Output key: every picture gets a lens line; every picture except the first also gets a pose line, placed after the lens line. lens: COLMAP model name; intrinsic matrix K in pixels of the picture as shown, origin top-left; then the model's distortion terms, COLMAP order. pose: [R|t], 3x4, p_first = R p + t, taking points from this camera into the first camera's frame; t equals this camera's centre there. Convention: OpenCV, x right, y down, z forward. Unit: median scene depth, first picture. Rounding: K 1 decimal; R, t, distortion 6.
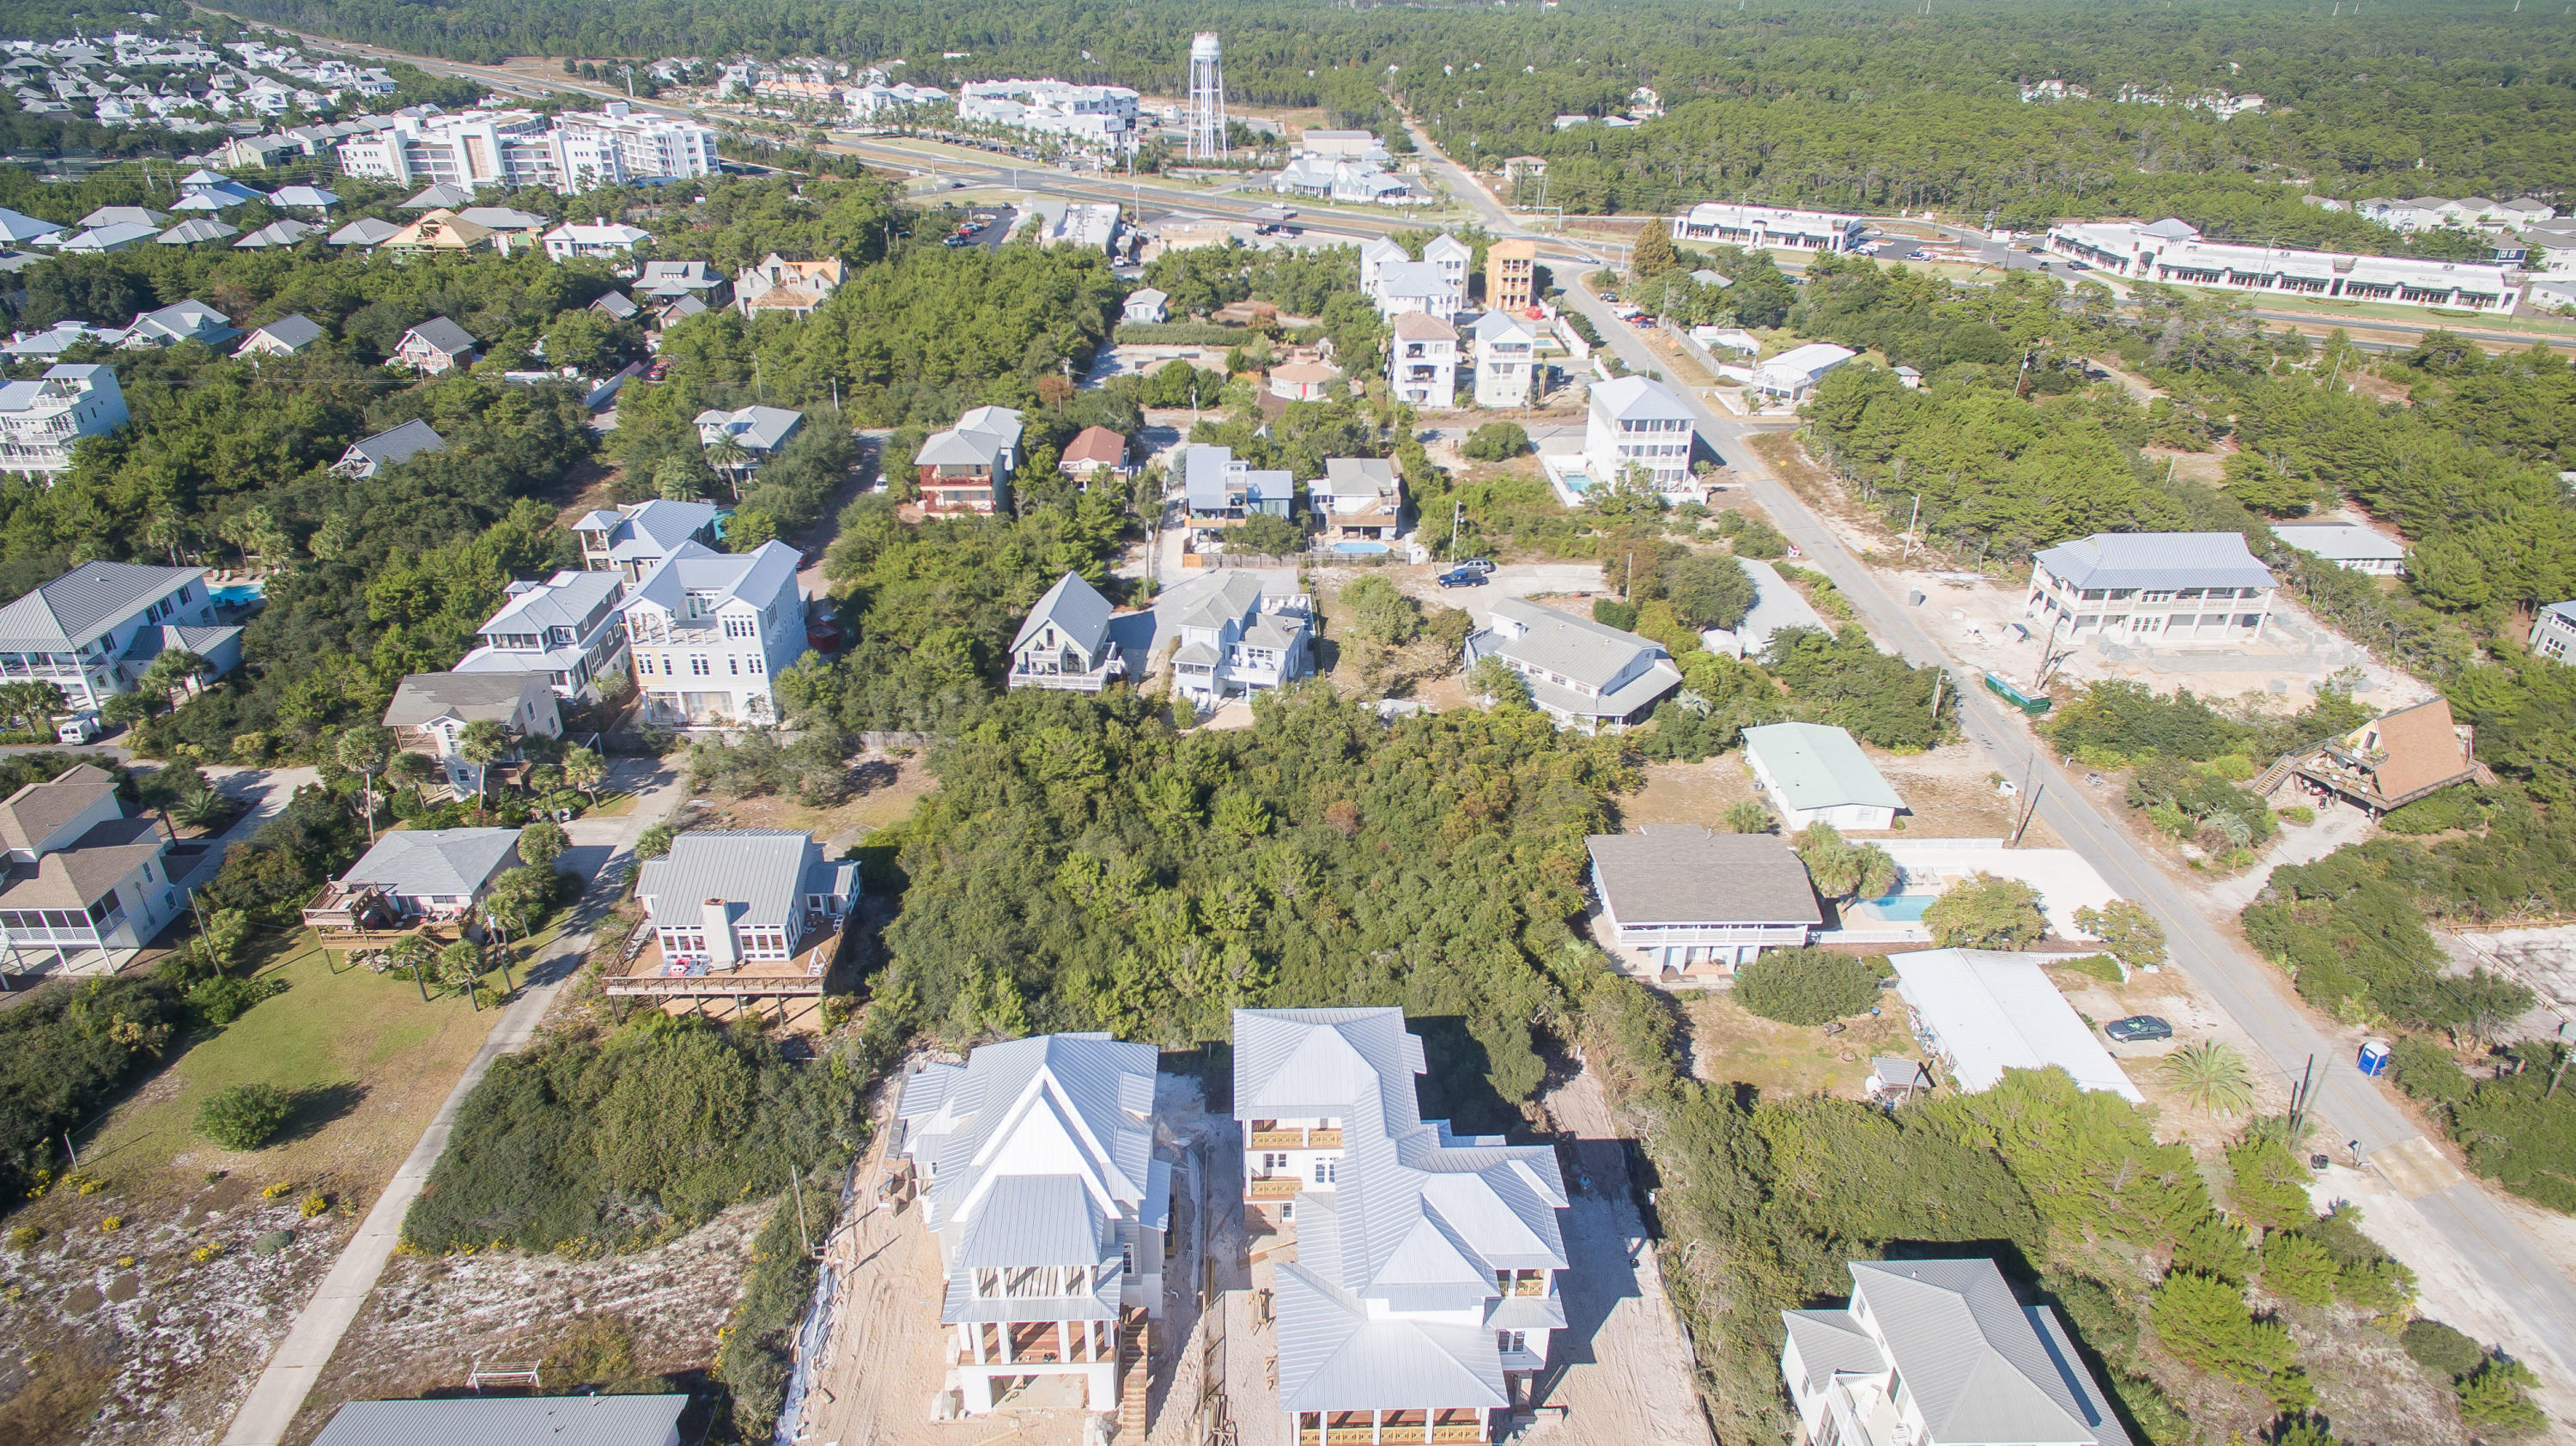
lens RADIAL K [[1476.1, 0, 1282.8], [0, 1476.1, 717.4], [0, 0, 1]] dist [0.014073, -0.004003]
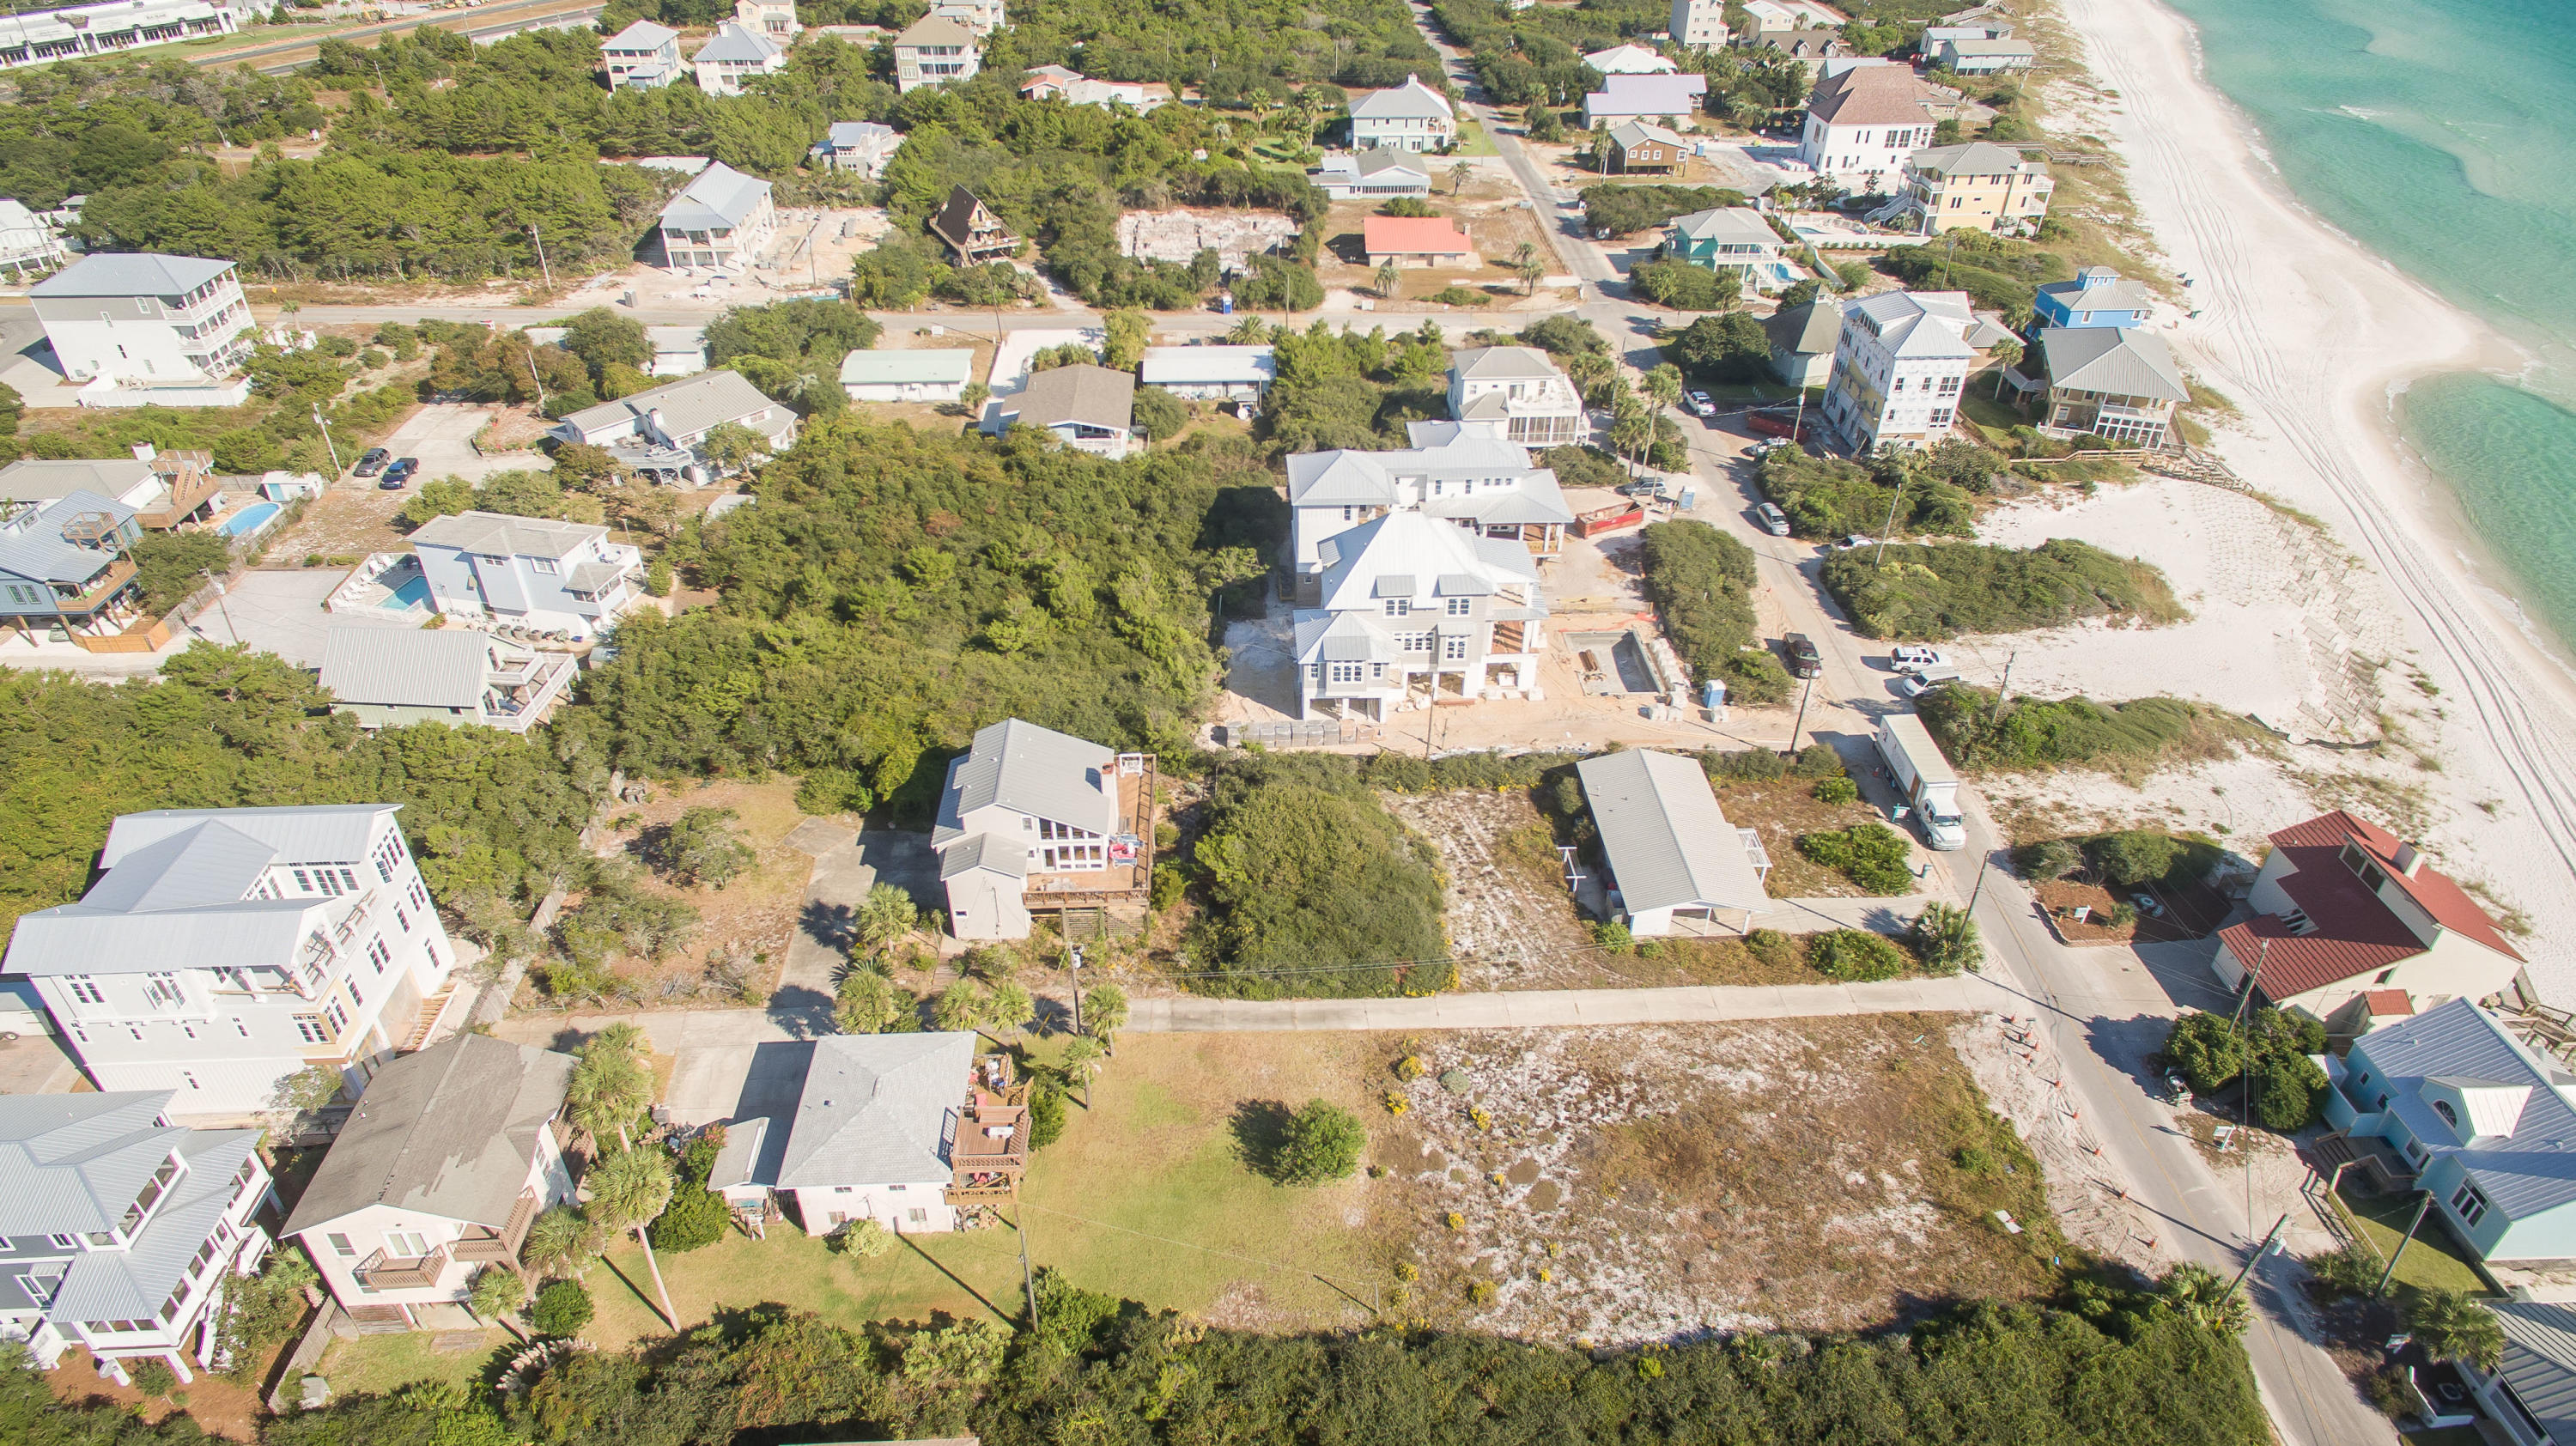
lens RADIAL K [[1476.1, 0, 1282.8], [0, 1476.1, 717.4], [0, 0, 1]] dist [0.014073, -0.004003]
pose [[-0.014375, -0.577034, 0.816593, -1.120078], [0.457412, 0.722420, 0.518540, -0.339263], [-0.889139, 0.380974, 0.253558, 0.615019]]
